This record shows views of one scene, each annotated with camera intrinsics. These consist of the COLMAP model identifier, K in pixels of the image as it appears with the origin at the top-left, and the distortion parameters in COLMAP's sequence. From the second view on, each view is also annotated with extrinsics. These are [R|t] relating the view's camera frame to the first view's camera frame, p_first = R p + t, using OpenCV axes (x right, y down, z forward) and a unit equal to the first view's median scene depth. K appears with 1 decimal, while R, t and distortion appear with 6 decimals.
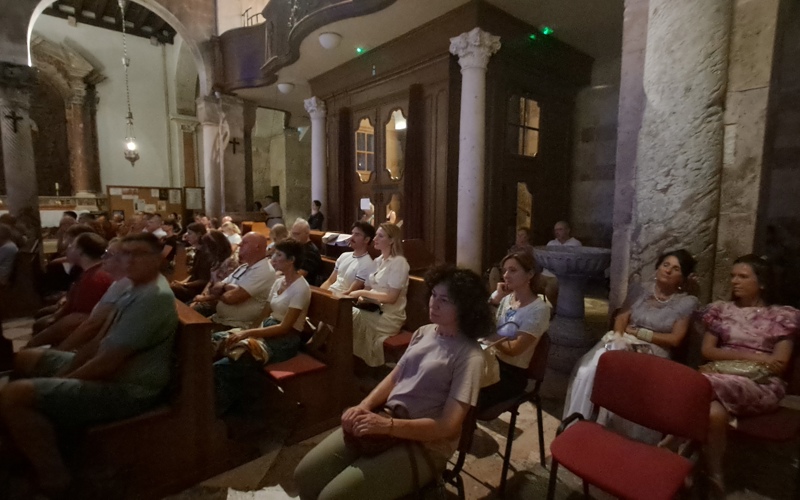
lens RADIAL K [[408.1, 0, 400.0], [0, 408.1, 250.0], [0, 0, 1]] dist [-0.004695, 0.012538]
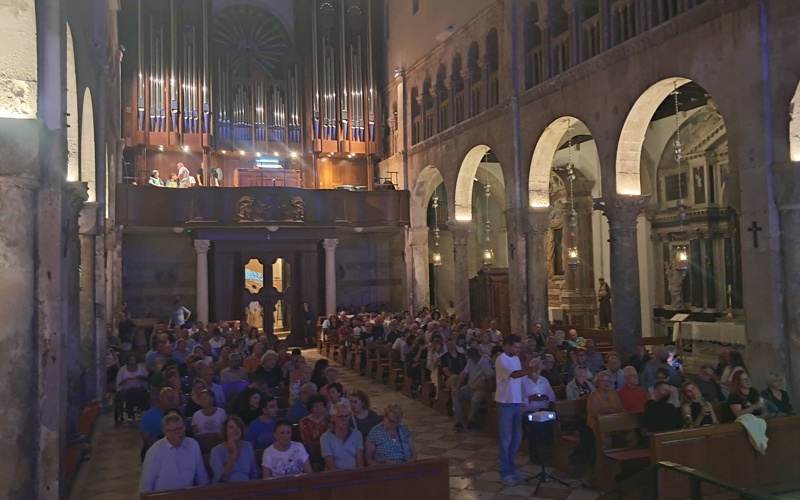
lens RADIAL K [[681.0, 0, 416.7], [0, 681.0, 257.1], [0, 0, 1]] dist [0.131752, -0.002257]
pose [[0.314276, 0.006722, 0.949308, -5.486529], [0.124429, 0.991057, -0.048211, -0.180485], [-0.941142, 0.133273, 0.310629, -1.261219]]
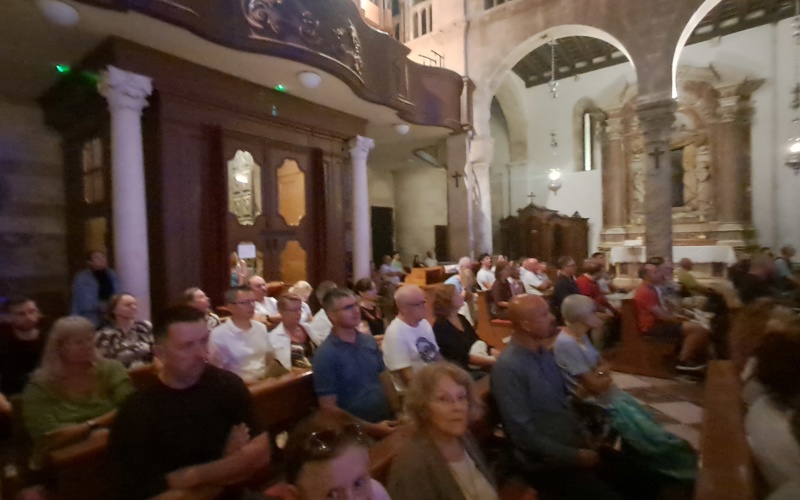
lens RADIAL K [[408.1, 0, 400.0], [0, 408.1, 250.0], [0, 0, 1]] dist [-0.004695, 0.012538]
pose [[-0.223003, -0.019823, 0.974616, -1.957782], [0.126492, 0.990752, 0.049094, -0.236527], [-0.966576, 0.134230, -0.218434, 1.784418]]
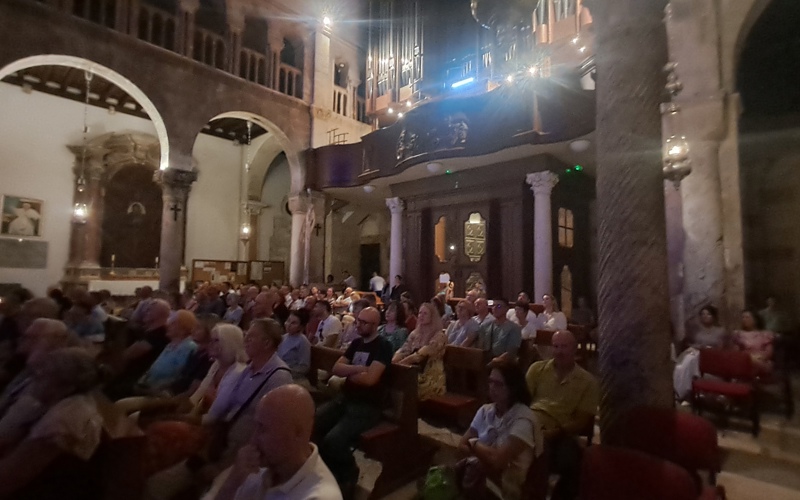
lens RADIAL K [[408.1, 0, 400.0], [0, 408.1, 250.0], [0, 0, 1]] dist [-0.004695, 0.012538]
pose [[0.993915, 0.015601, 0.109037, -0.757679], [0.003051, 0.985639, -0.168836, 0.040685], [-0.110105, 0.168142, 0.979594, -0.613396]]
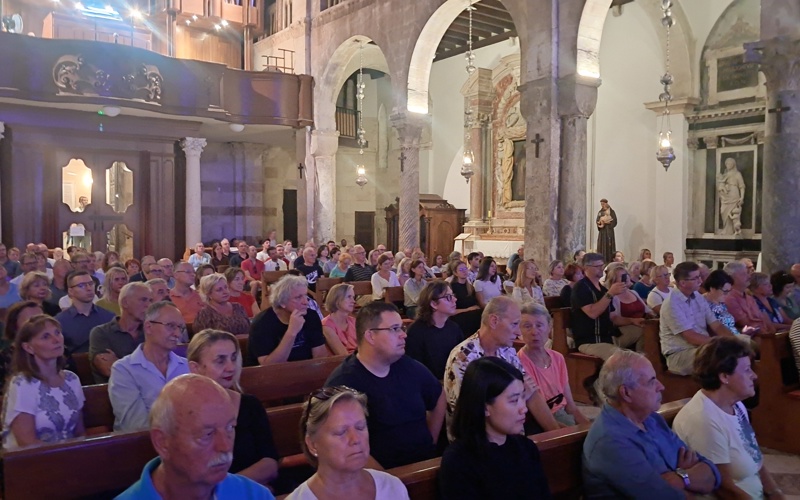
lens RADIAL K [[697.4, 0, 401.4], [0, 697.4, 256.3], [0, 0, 1]] dist [0.133370, -0.286737]
pose [[0.044412, -0.044654, 0.998015, -4.182926], [0.098861, 0.994293, 0.040089, -0.059325], [-0.994110, 0.096884, 0.048573, -0.019471]]
